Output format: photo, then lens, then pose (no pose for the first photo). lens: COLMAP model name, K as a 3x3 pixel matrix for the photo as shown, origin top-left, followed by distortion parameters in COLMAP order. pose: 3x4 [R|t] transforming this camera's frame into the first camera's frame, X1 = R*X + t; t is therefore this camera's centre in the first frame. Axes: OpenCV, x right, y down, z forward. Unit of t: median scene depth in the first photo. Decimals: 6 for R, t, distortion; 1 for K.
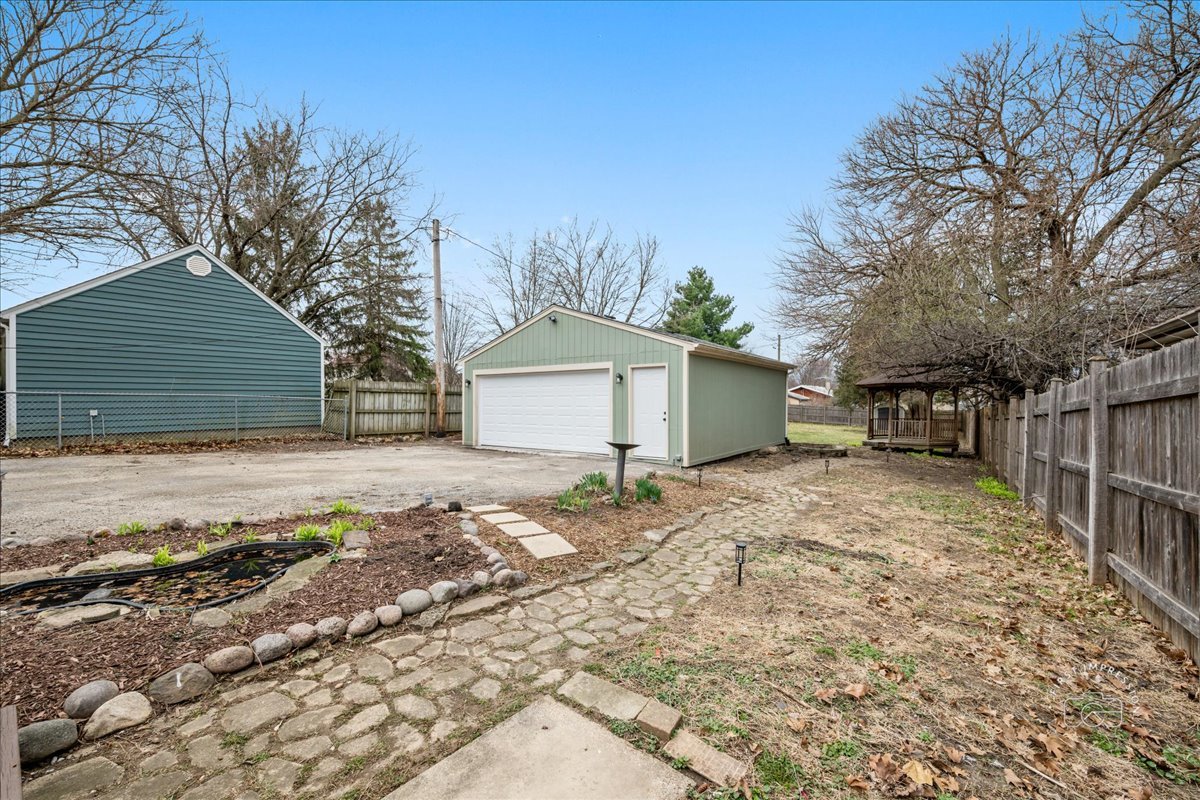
lens RADIAL K [[475.7, 0, 594.1], [0, 475.7, 404.6], [0, 0, 1]] dist [0.002219, -0.000711]
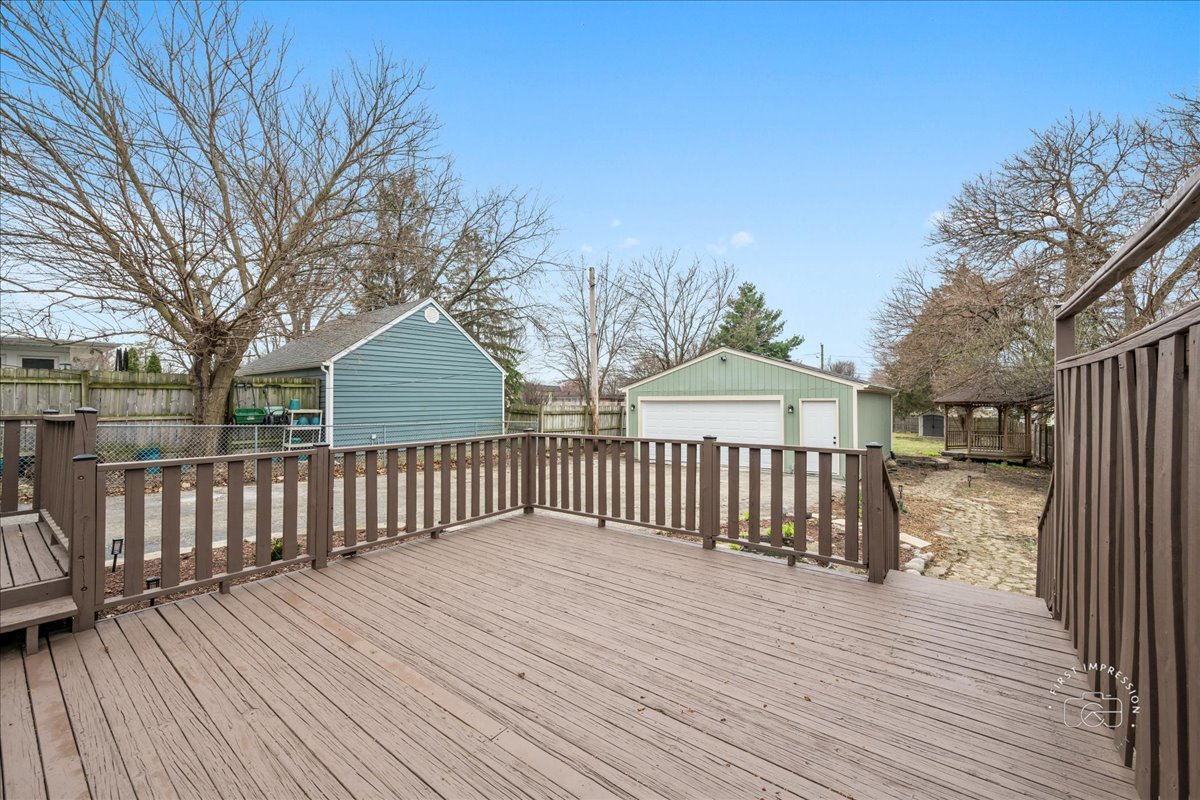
lens RADIAL K [[475.7, 0, 595.0], [0, 475.7, 394.7], [0, 0, 1]] dist [0.002219, -0.000711]
pose [[0.999963, -0.000700, -0.008615, -0.315693], [0.000542, 0.999832, -0.018298, -0.048862], [0.008626, 0.018293, 0.999795, -0.182733]]
